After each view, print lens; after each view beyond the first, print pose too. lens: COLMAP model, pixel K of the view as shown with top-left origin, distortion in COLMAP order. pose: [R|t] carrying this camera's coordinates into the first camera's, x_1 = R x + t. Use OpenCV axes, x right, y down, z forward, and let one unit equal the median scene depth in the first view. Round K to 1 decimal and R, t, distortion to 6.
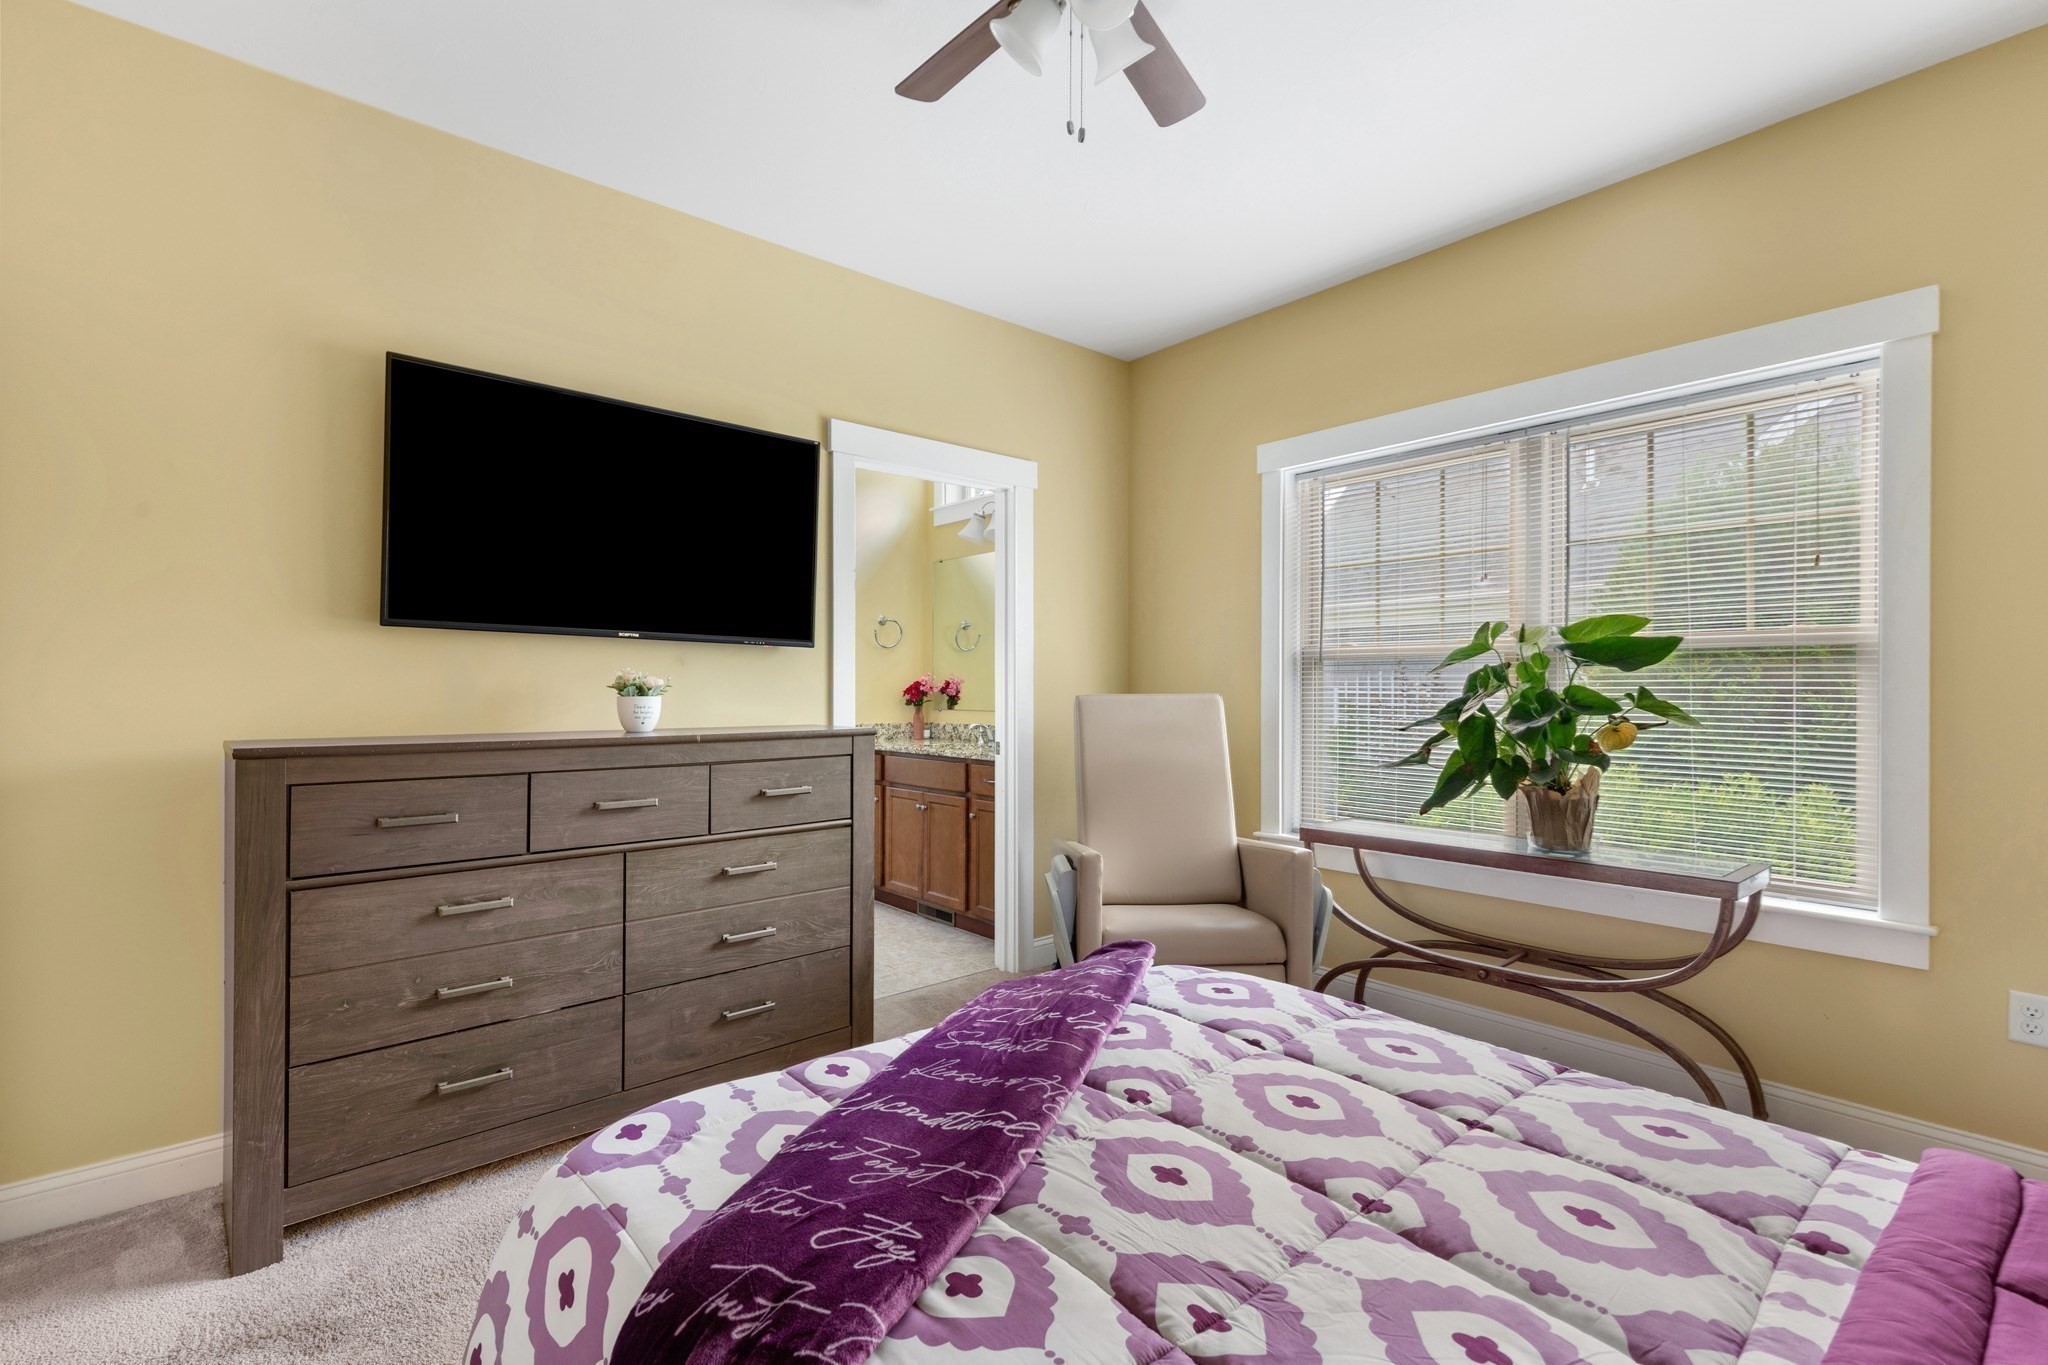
lens RADIAL K [[902.7, 0, 1024.0], [0, 902.7, 682.5], [0, 0, 1]] dist [0.000399, 0.000003]
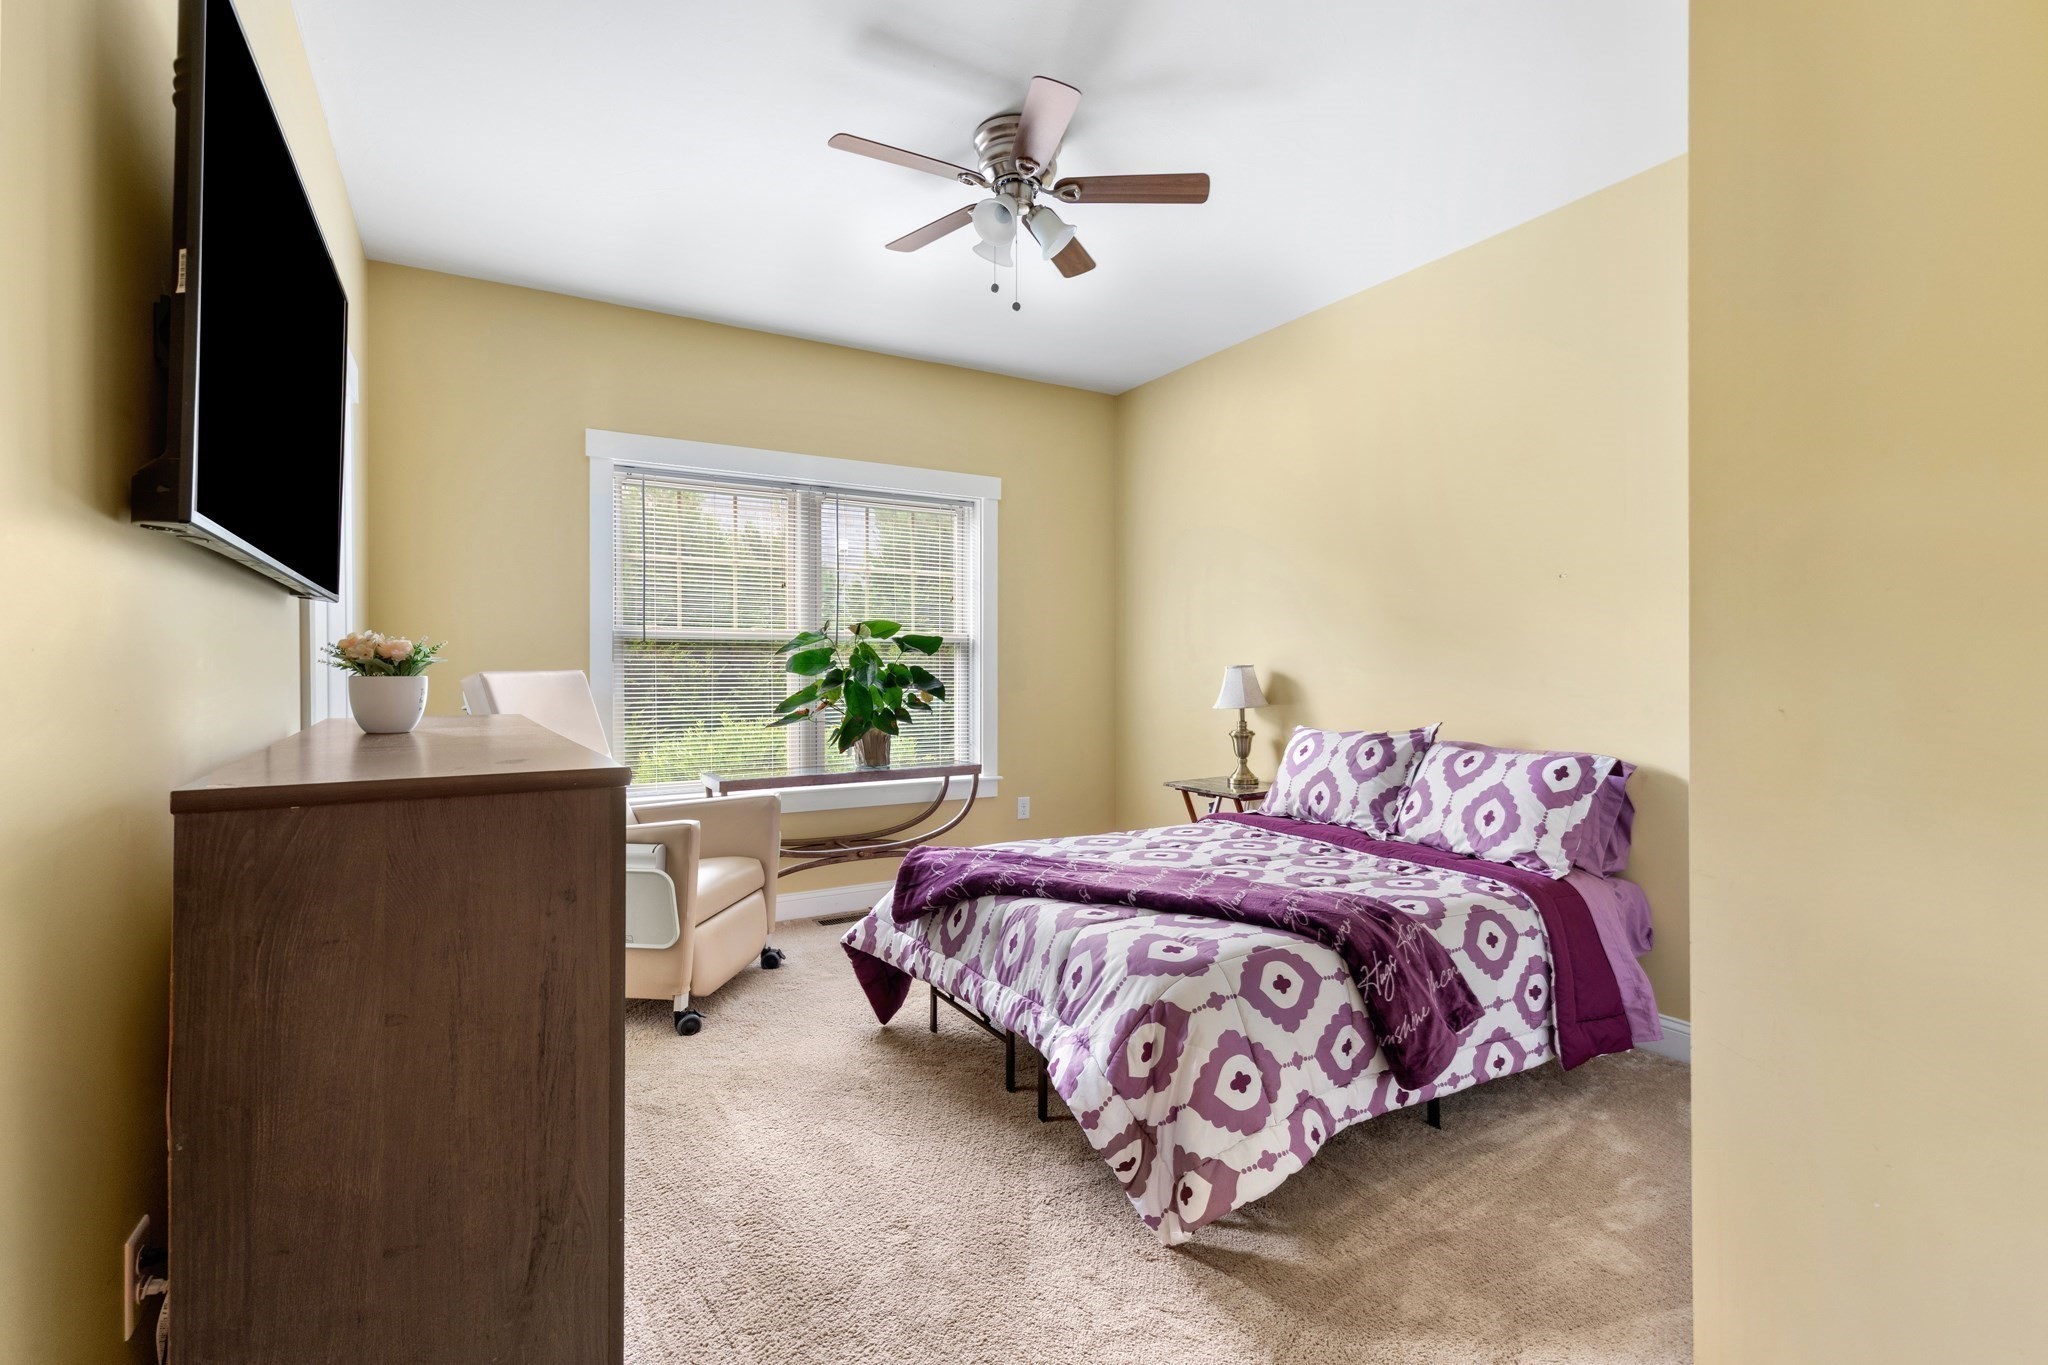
lens RADIAL K [[945.0, 0, 1024.0], [0, 945.0, 682.5], [0, 0, 1]] dist [0.000644, 0.000064]
pose [[0.195547, -0.011448, 0.980627, -1.010124], [-0.005420, 0.999904, 0.012754, 0.013443], [-0.980679, -0.007809, 0.195466, 0.431389]]
